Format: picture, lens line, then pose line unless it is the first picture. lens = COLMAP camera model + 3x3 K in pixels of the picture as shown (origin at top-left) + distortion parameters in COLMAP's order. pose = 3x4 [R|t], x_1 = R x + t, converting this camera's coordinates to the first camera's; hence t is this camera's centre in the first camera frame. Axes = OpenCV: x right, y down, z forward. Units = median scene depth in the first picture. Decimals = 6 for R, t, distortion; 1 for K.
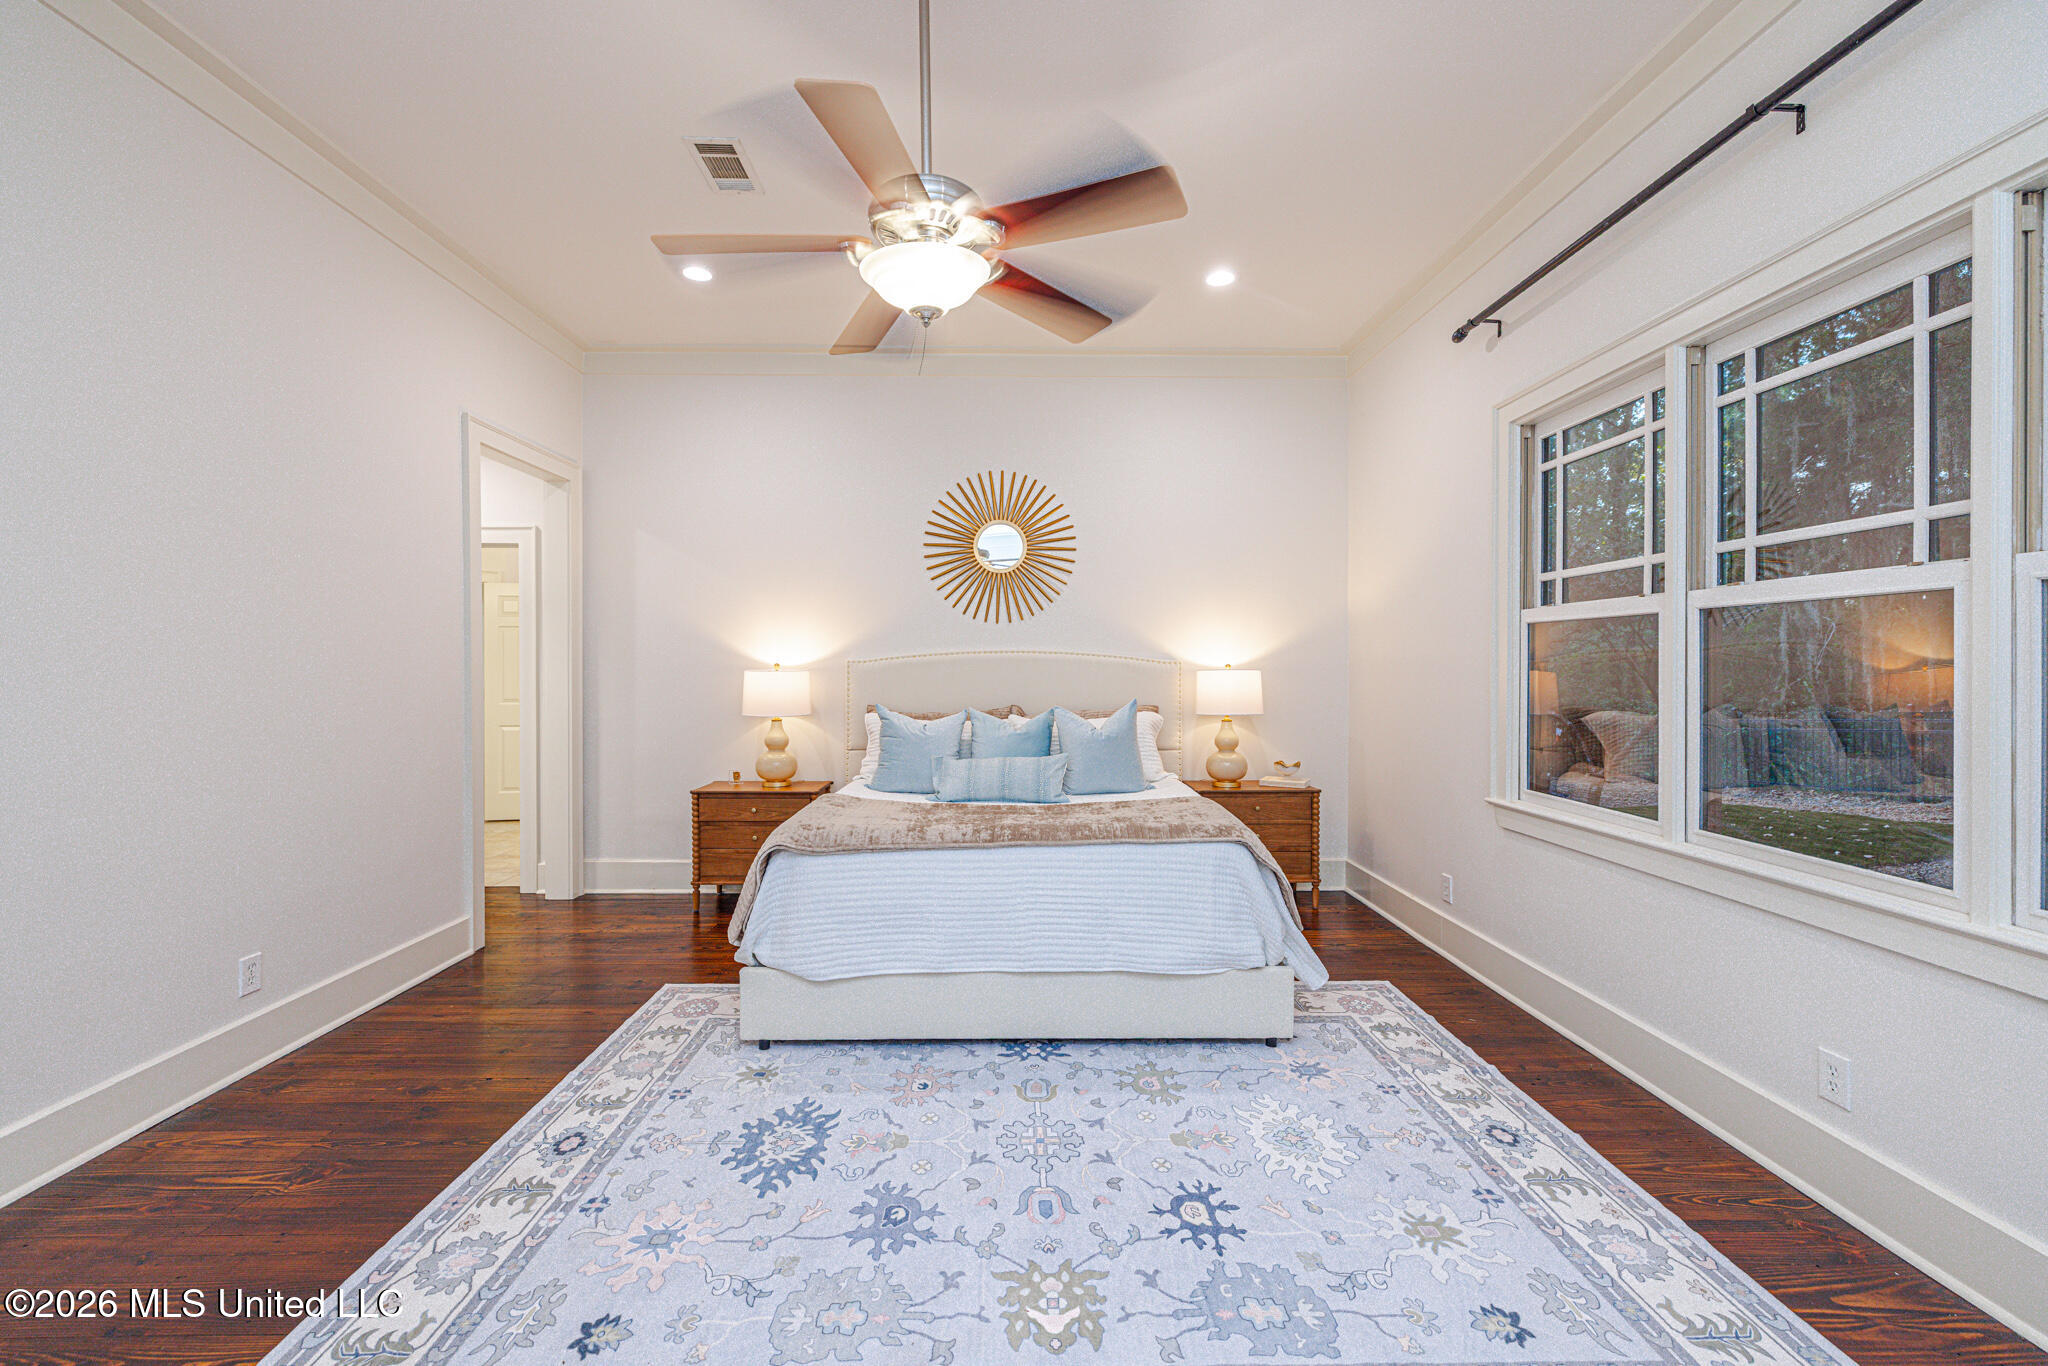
lens RADIAL K [[879.4, 0, 1024.0], [0, 879.4, 683.0], [0, 0, 1]] dist [0.000879, 0.000063]
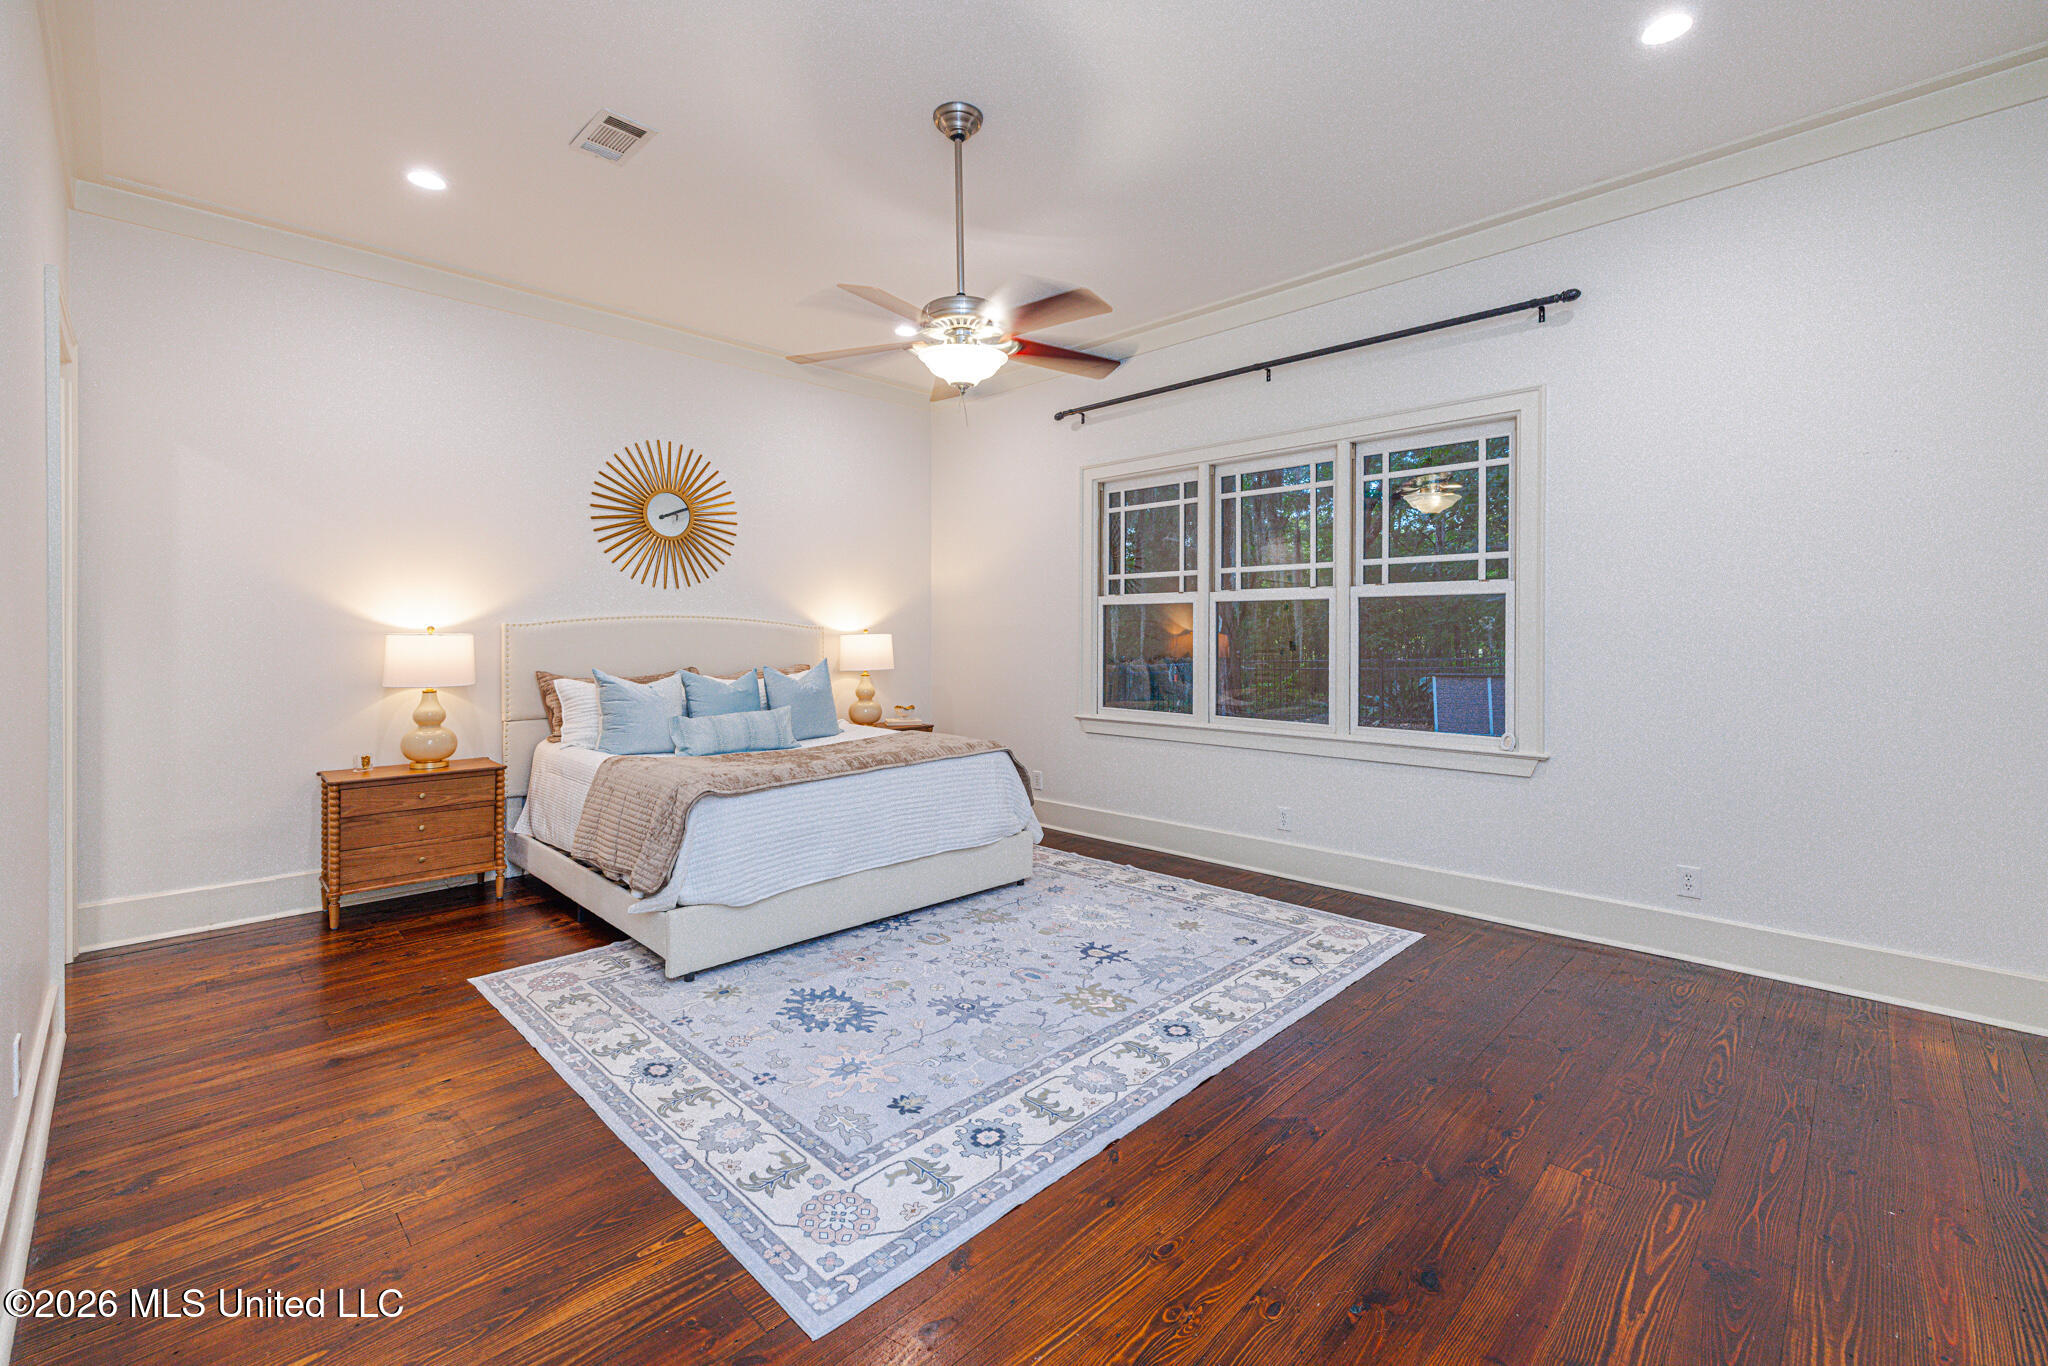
lens RADIAL K [[873.4, 0, 1073.7], [0, 873.4, 661.0], [0, 0, 1]] dist [0.001076, 0.000284]
pose [[0.687472, -0.021892, 0.725881, -0.817463], [0.011887, 0.999751, 0.018893, 0.005556], [-0.726113, -0.004360, 0.687561, -0.094965]]
